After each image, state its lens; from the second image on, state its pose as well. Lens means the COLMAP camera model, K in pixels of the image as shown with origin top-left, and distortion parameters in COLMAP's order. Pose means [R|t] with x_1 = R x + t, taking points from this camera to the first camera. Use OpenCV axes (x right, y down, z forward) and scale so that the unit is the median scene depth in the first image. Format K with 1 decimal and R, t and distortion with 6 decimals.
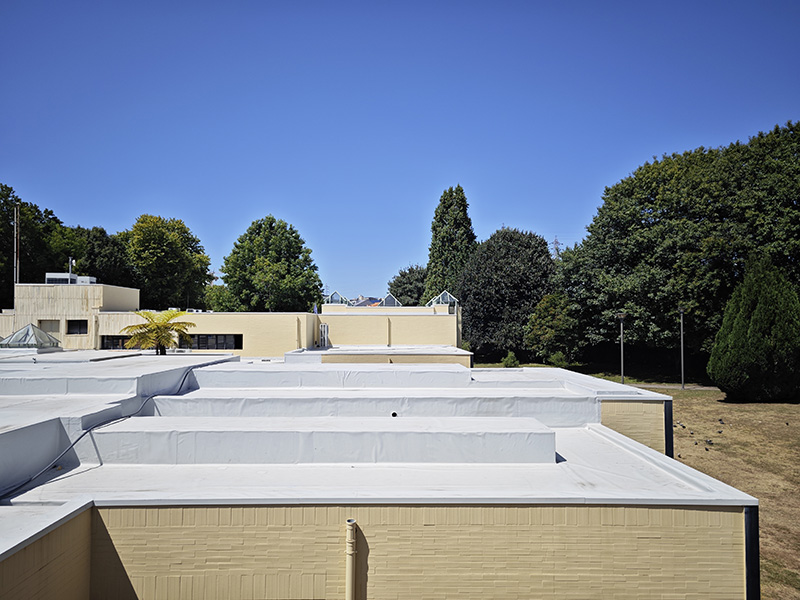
lens RADIAL K [[566.3, 0, 399.1], [0, 566.3, 316.4], [0, 0, 1]] dist [0.051608, -0.049160]
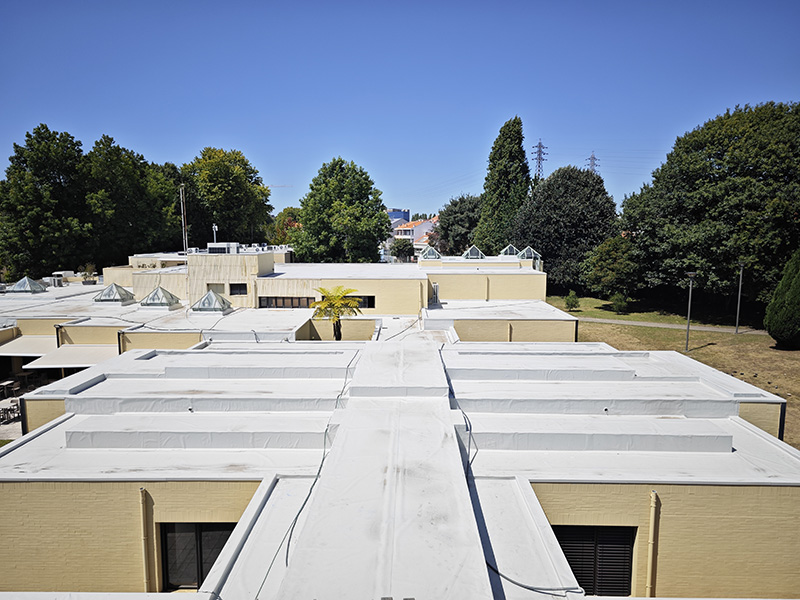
lens RADIAL K [[566.3, 0, 399.1], [0, 566.3, 316.4], [0, 0, 1]] dist [0.051608, -0.049160]
pose [[0.999505, 0.002333, -0.031361, -0.125981], [0.002708, 0.987153, 0.159754, -0.080113], [0.031331, -0.159760, 0.986659, -0.129828]]
